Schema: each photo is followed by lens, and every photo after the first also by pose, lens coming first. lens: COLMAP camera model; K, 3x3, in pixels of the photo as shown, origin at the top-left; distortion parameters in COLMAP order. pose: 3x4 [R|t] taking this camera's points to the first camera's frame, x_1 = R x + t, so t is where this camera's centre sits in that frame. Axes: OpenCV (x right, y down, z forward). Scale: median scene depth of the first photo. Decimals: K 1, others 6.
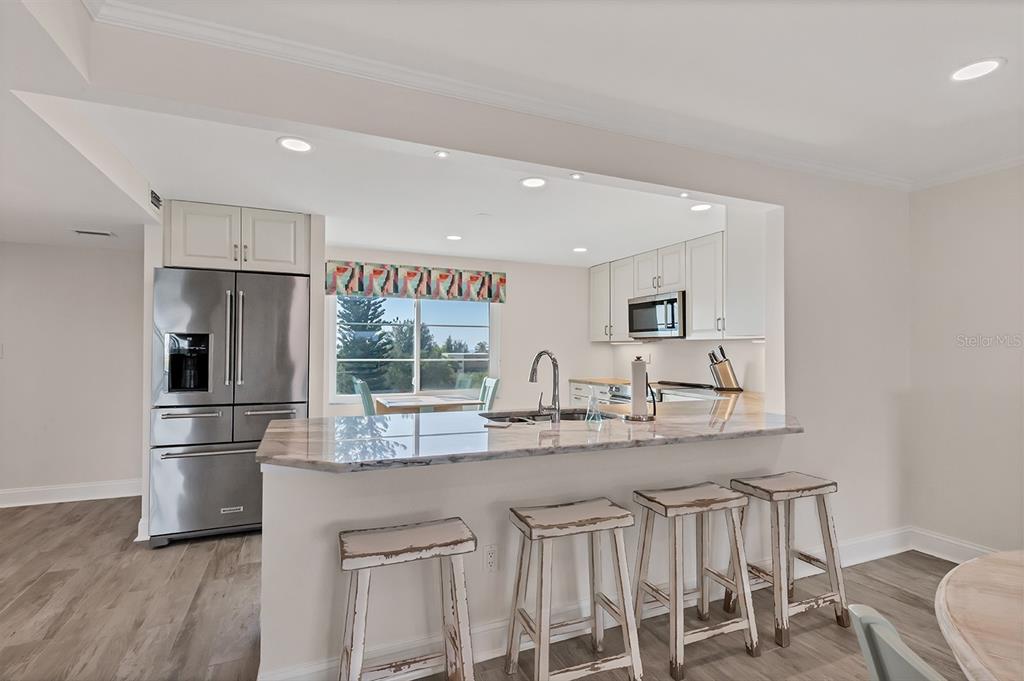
lens RADIAL K [[476.5, 0, 516.3], [0, 476.5, 344.3], [0, 0, 1]] dist [0.001683, 0.000141]
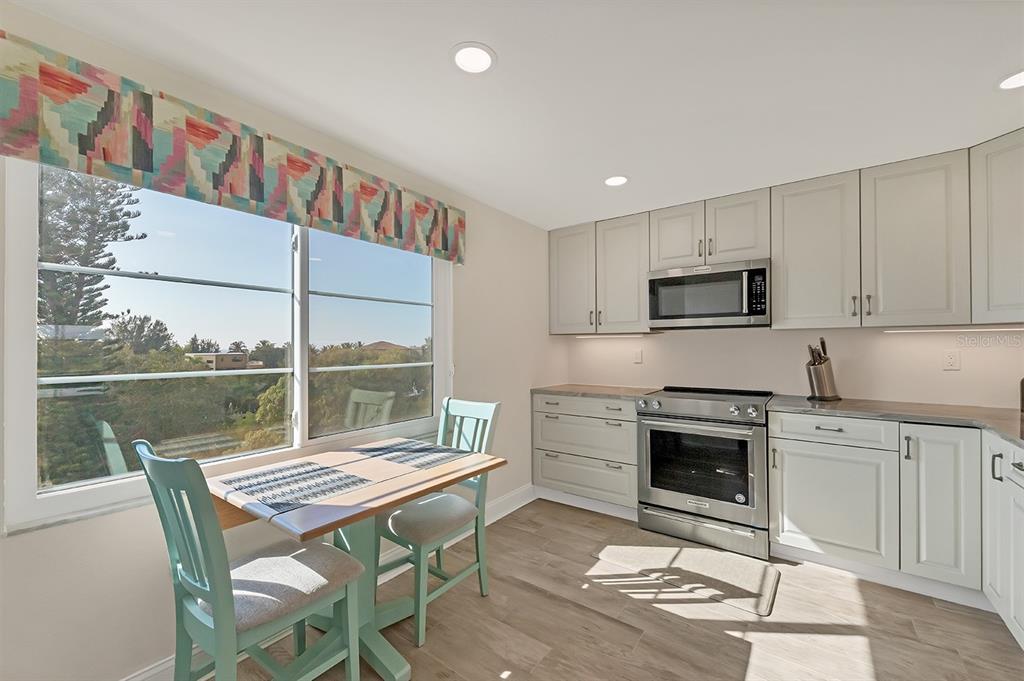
lens RADIAL K [[403.3, 0, 510.1], [0, 403.3, 344.7], [0, 0, 1]] dist [0.006224, -0.000083]
pose [[0.867043, -0.003390, 0.498222, -0.232120], [0.001838, 0.999992, 0.003605, 0.008541], [-0.498230, -0.002209, 0.867042, 0.592896]]
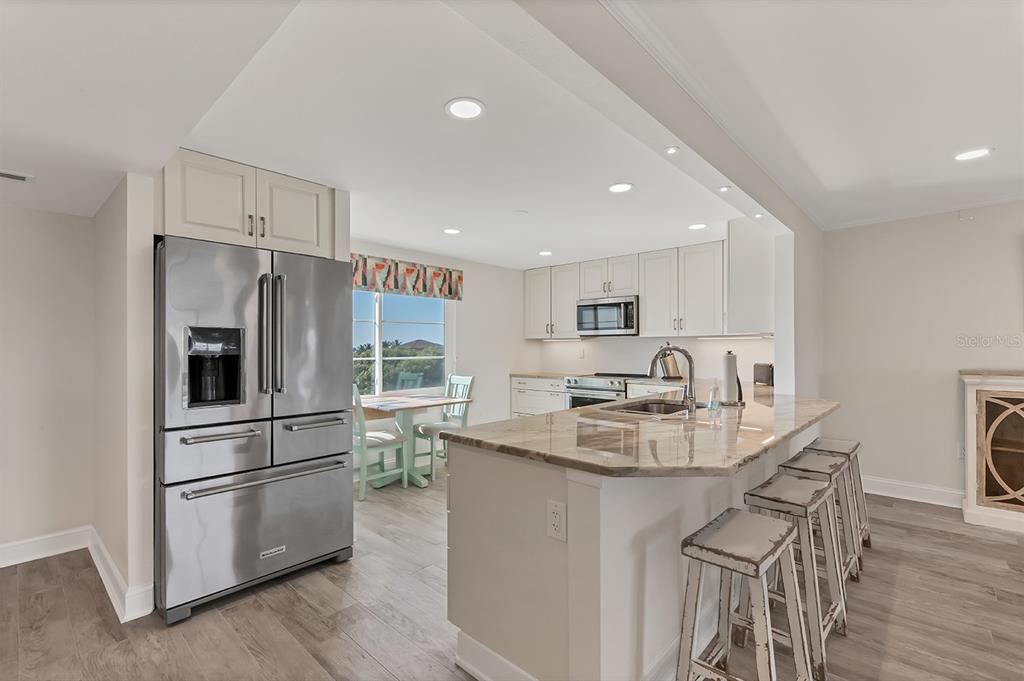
lens RADIAL K [[443.8, 0, 507.2], [0, 443.8, 343.9], [0, 0, 1]] dist [0.000860, 0.000049]
pose [[0.917696, -0.005160, 0.397250, -0.330774], [0.003335, 0.999980, 0.005283, 0.000393], [-0.397269, -0.003523, 0.917695, 0.108244]]
